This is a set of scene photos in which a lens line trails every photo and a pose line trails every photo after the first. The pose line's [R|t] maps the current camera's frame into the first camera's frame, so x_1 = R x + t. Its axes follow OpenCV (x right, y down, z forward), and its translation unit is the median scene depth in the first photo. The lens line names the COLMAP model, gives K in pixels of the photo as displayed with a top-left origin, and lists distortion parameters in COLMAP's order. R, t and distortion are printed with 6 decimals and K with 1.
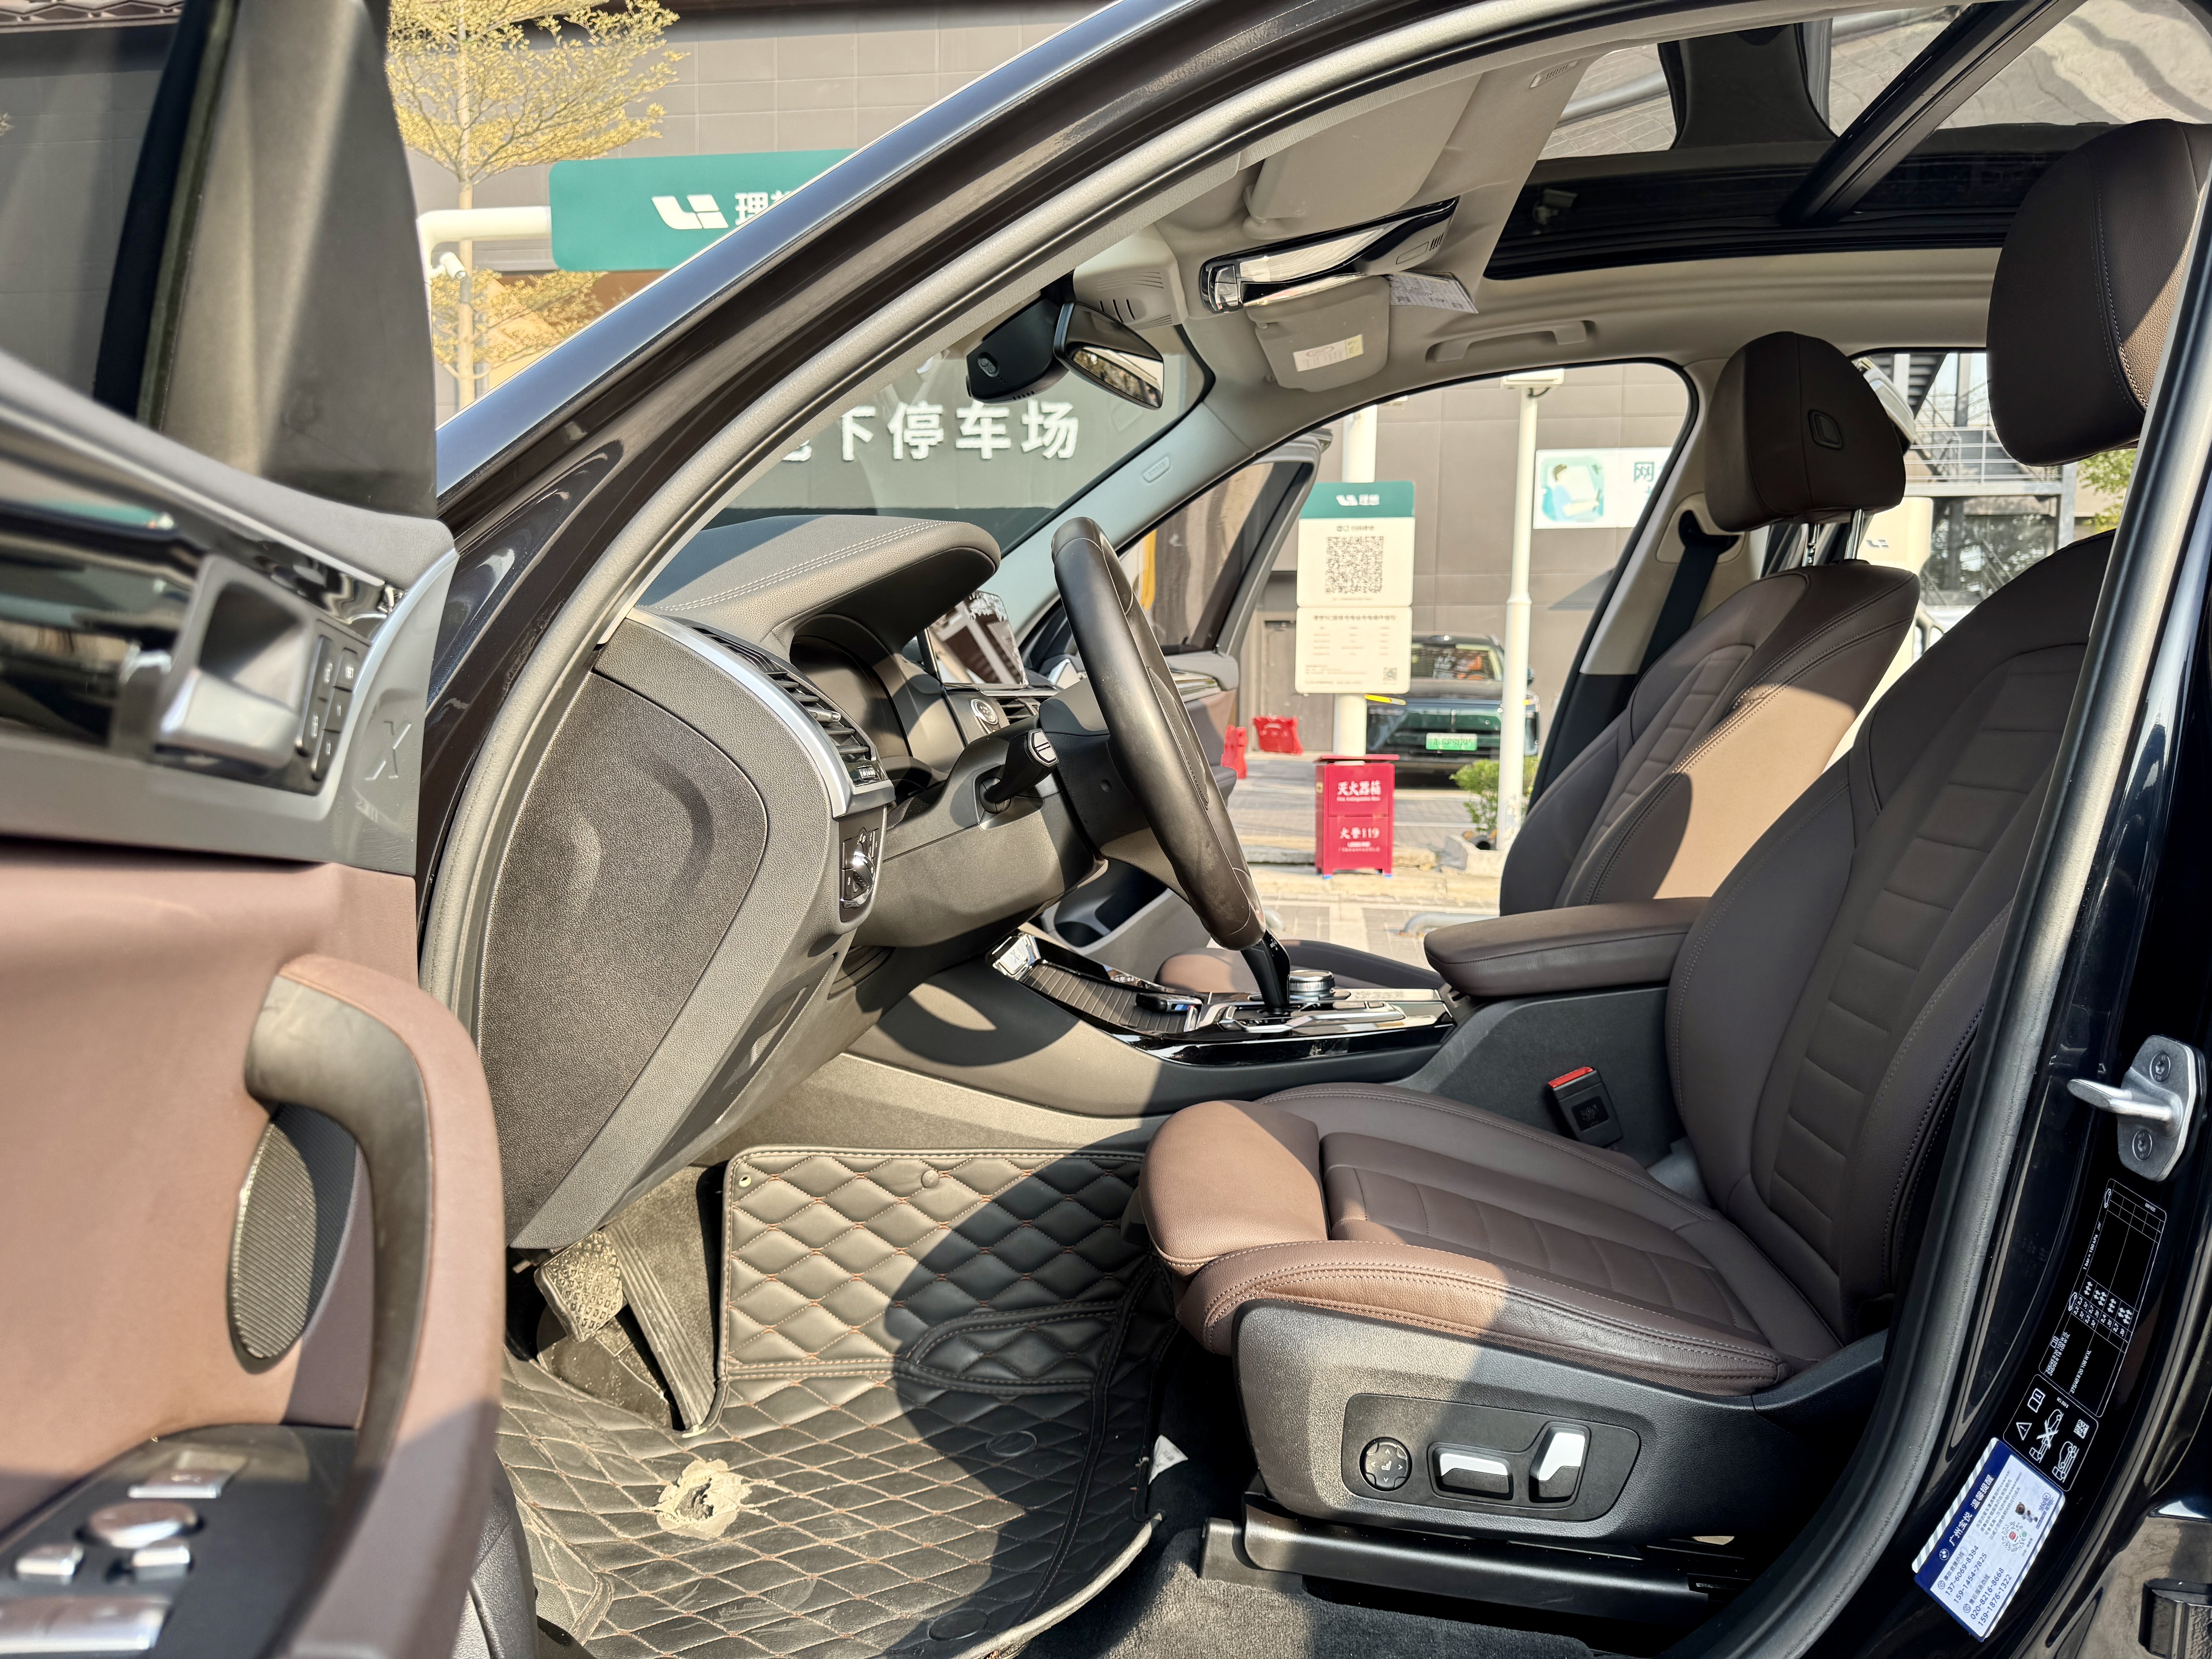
lens RADIAL K [[1602.3, 0, 1099.8], [0, 1602.3, 820.7], [0, 0, 1]] dist [0.022410, -0.044740]
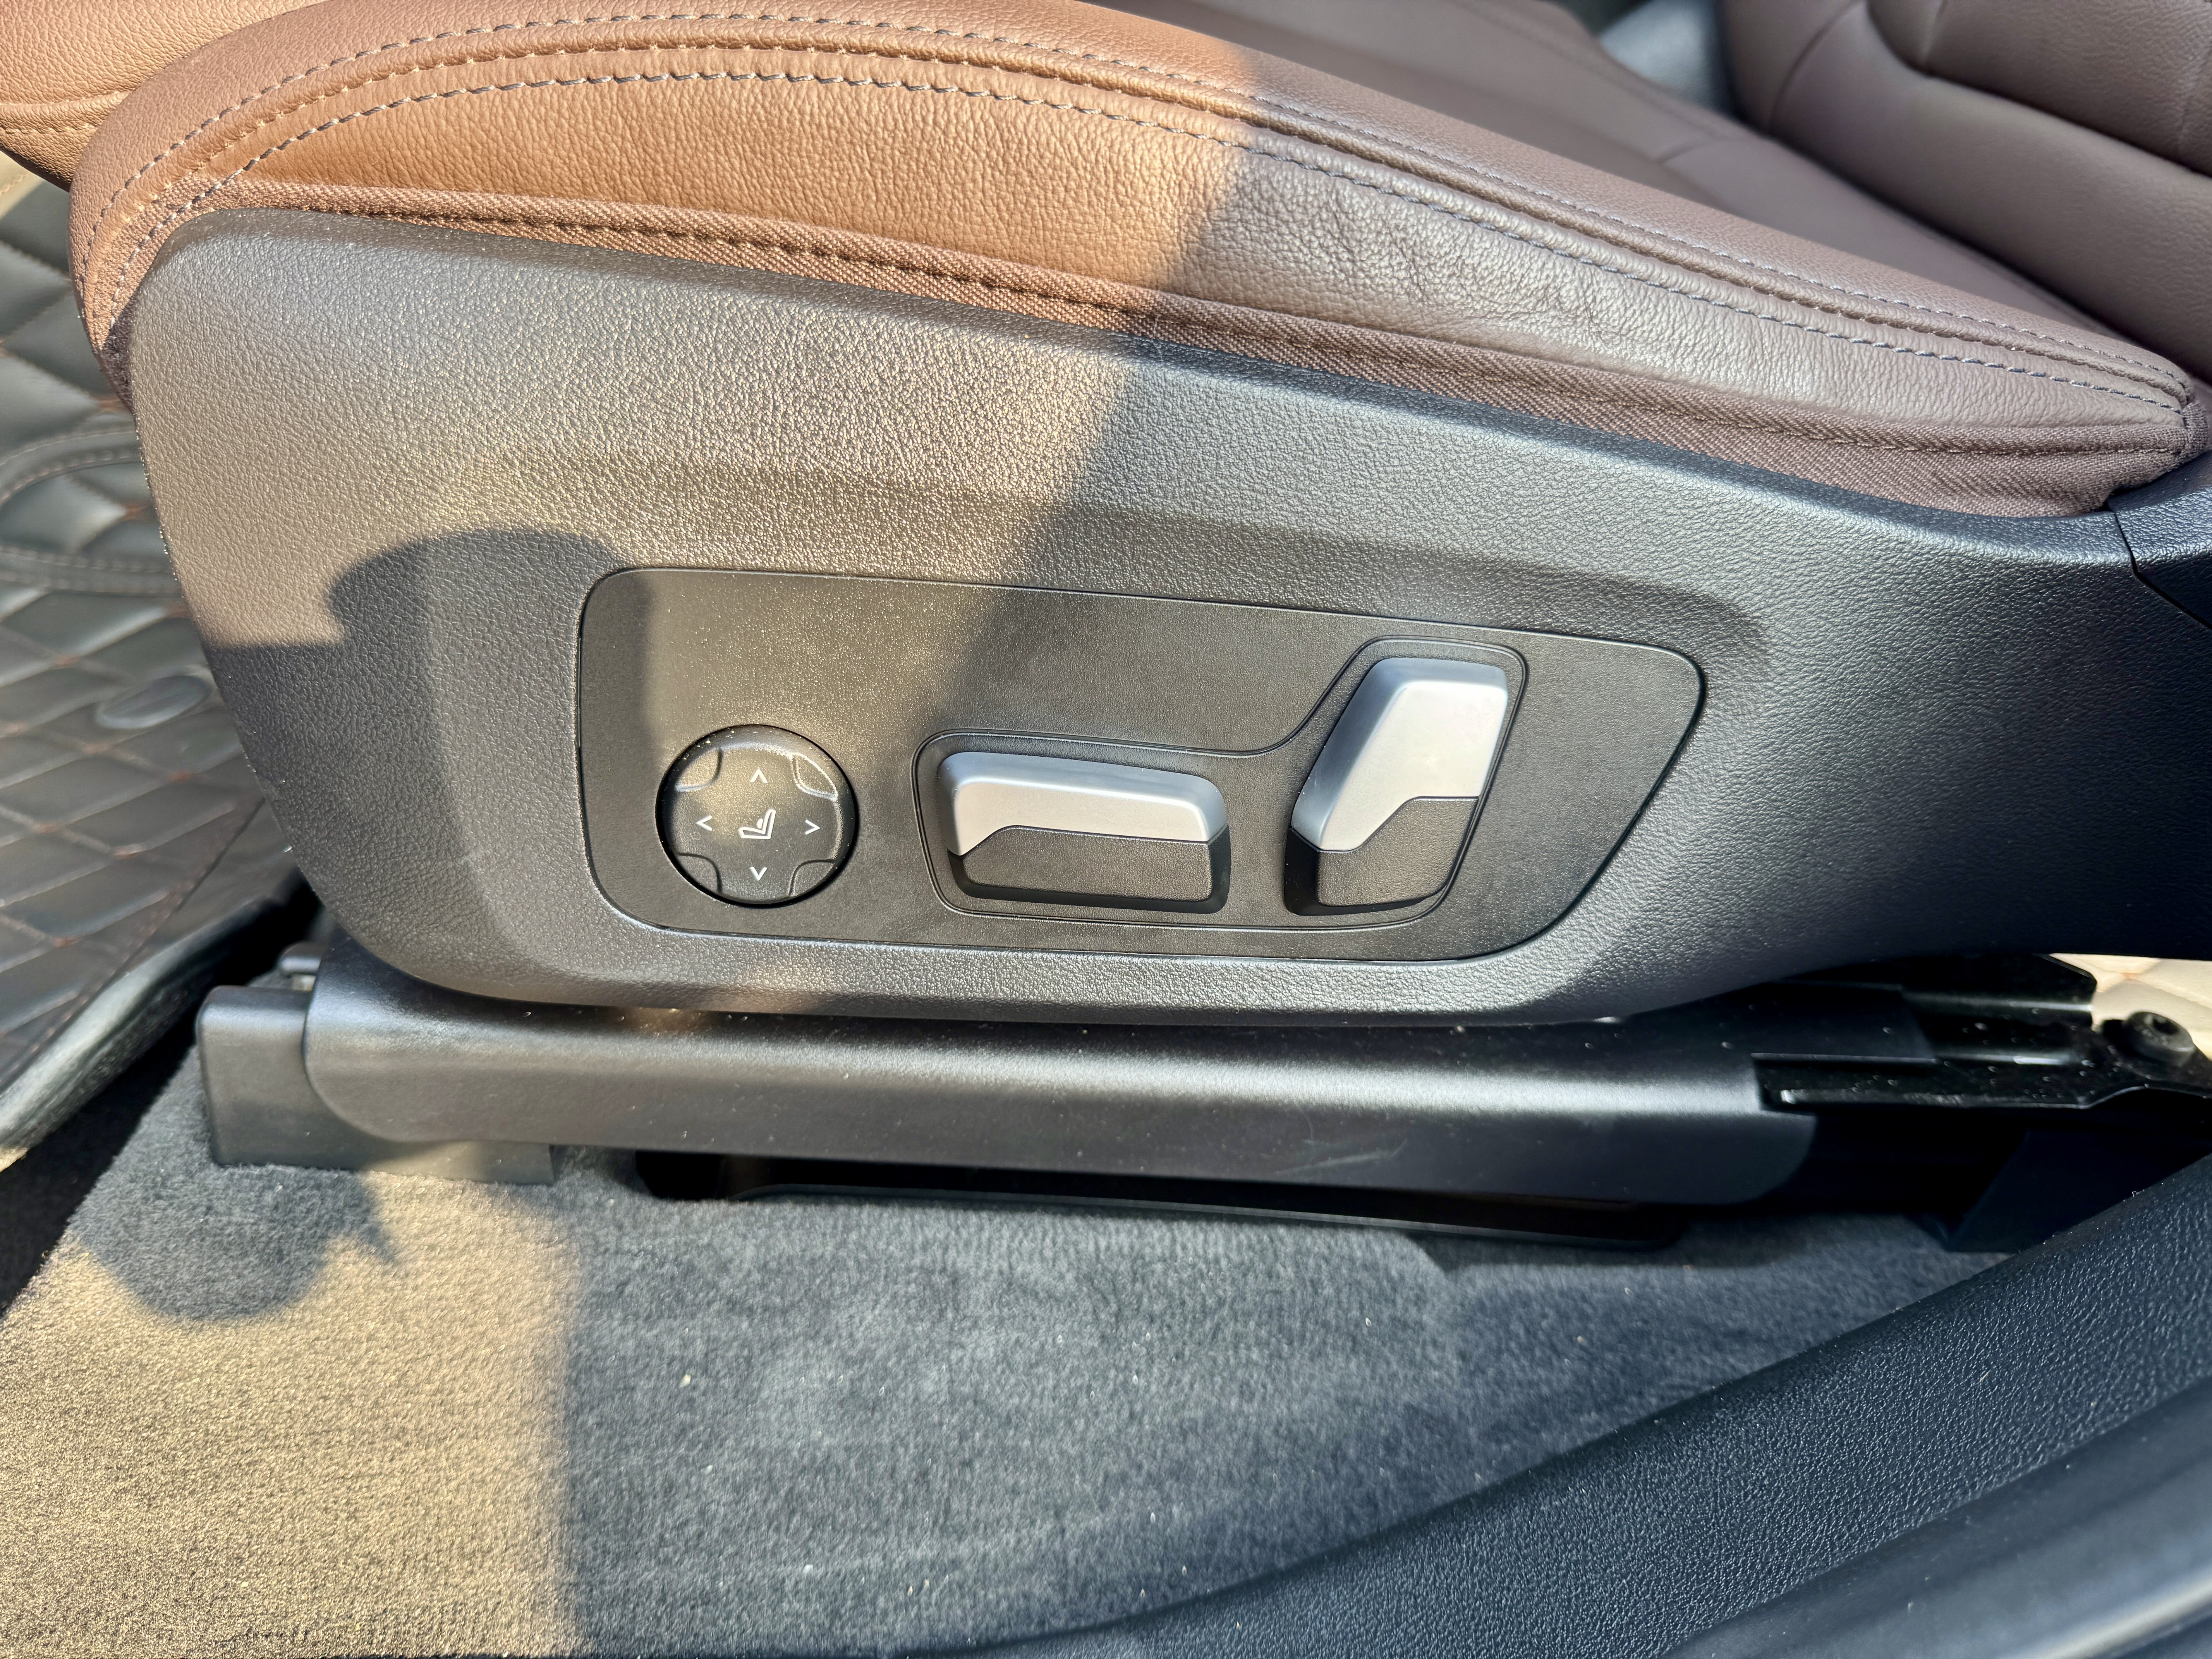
lens RADIAL K [[1602.3, 0, 1099.8], [0, 1602.3, 820.7], [0, 0, 1]] dist [0.022410, -0.044740]
pose [[0.990782, -0.060362, 0.121277, 0.200818], [-0.005667, 0.875989, 0.482298, 0.273550], [-0.135349, -0.478539, 0.867572, 0.762754]]
